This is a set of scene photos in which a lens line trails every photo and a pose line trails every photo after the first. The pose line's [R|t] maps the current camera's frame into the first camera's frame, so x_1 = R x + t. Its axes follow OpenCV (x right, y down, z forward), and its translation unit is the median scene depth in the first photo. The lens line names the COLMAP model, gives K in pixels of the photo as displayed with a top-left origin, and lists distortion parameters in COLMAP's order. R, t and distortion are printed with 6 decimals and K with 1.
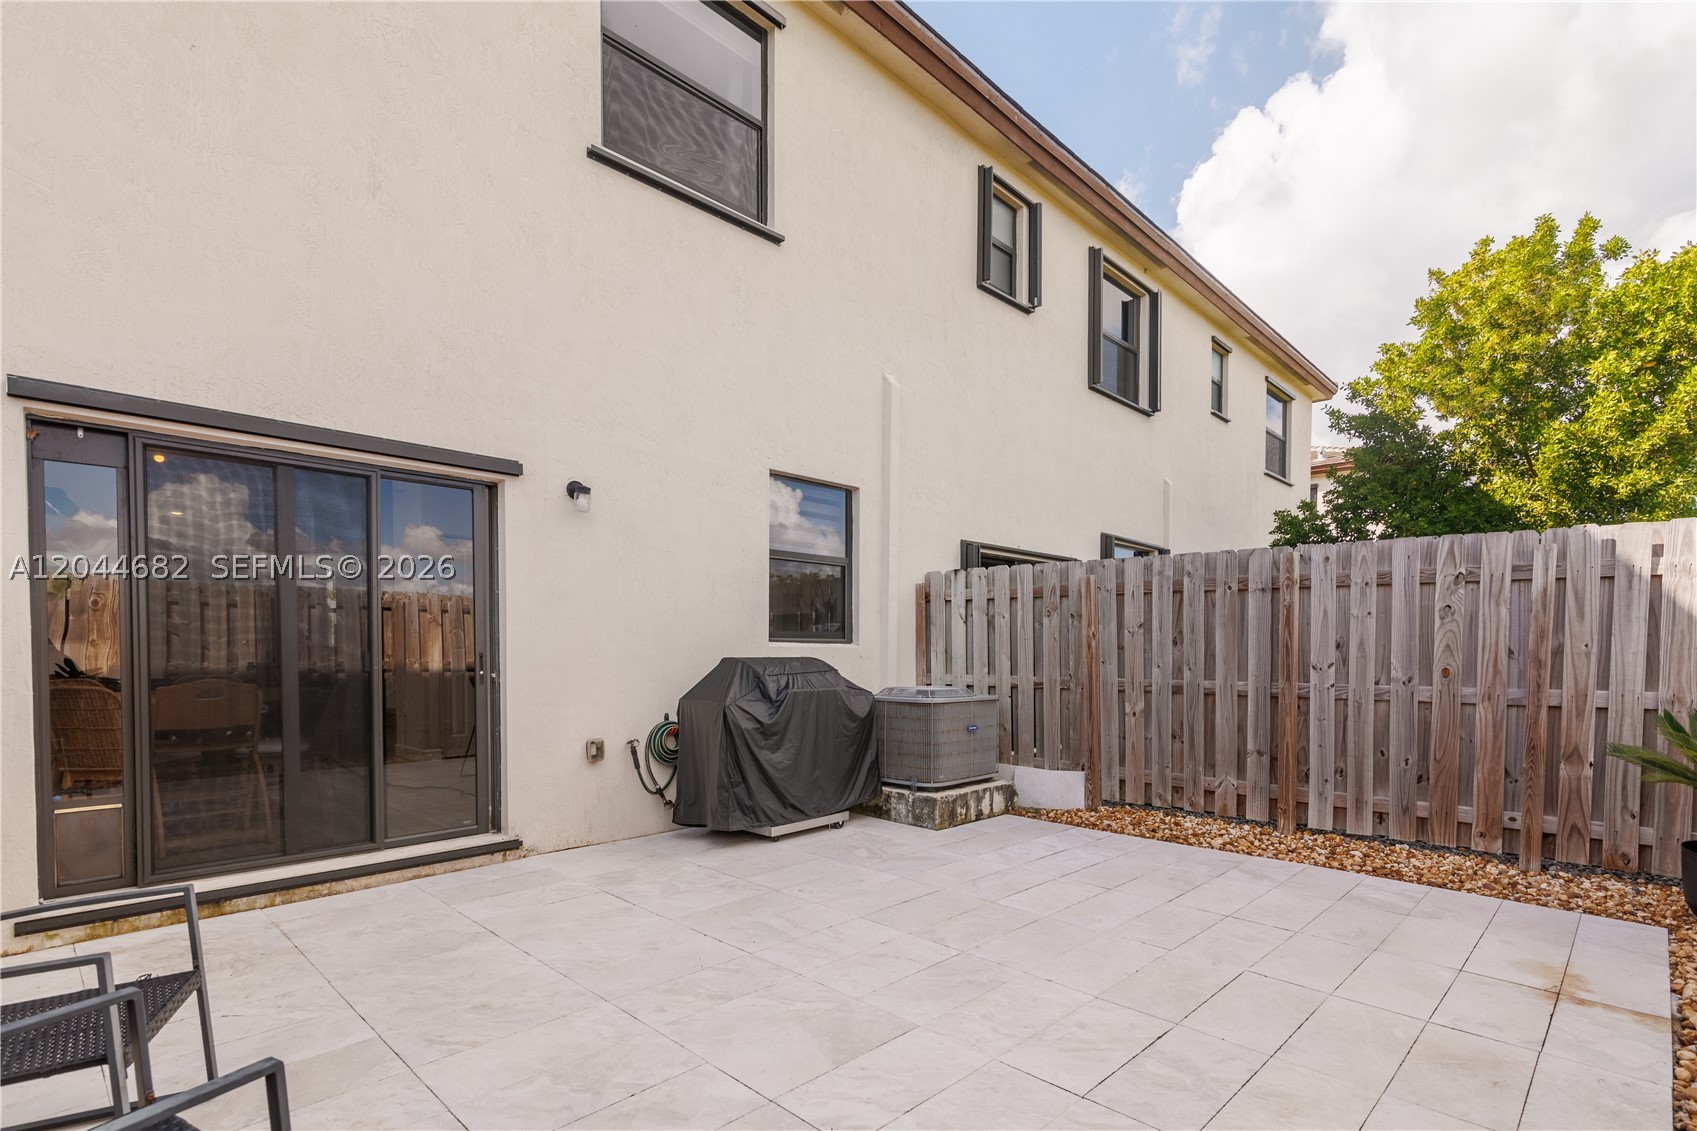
lens RADIAL K [[817.9, 0, 847.8], [0, 817.9, 645.0], [0, 0, 1]] dist [0.001392, 0.000157]
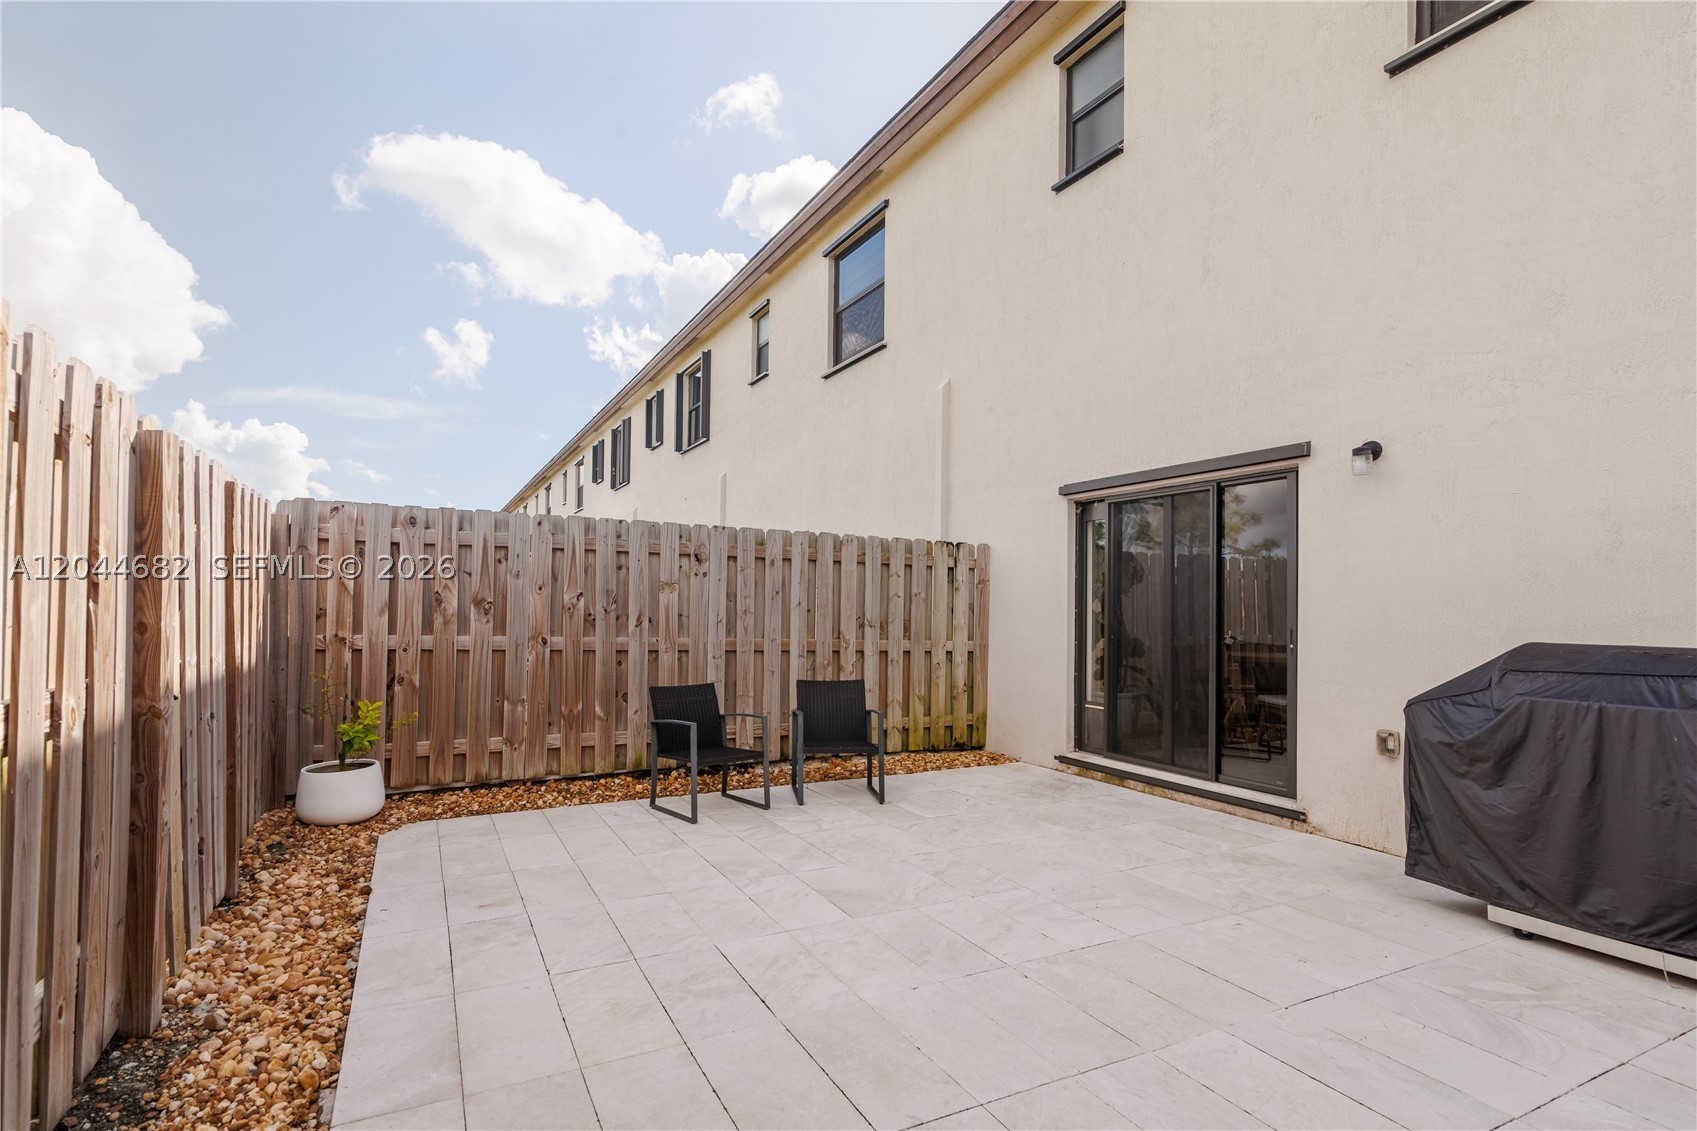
lens RADIAL K [[773.3, 0, 848.5], [0, 773.3, 565.5], [0, 0, 1]] dist [0.000615, 0.000021]
pose [[-0.278216, -0.064692, -0.958338, 0.796012], [-0.014030, 0.997897, -0.063289, 0.000867], [0.960416, -0.004163, -0.278539, 0.837112]]
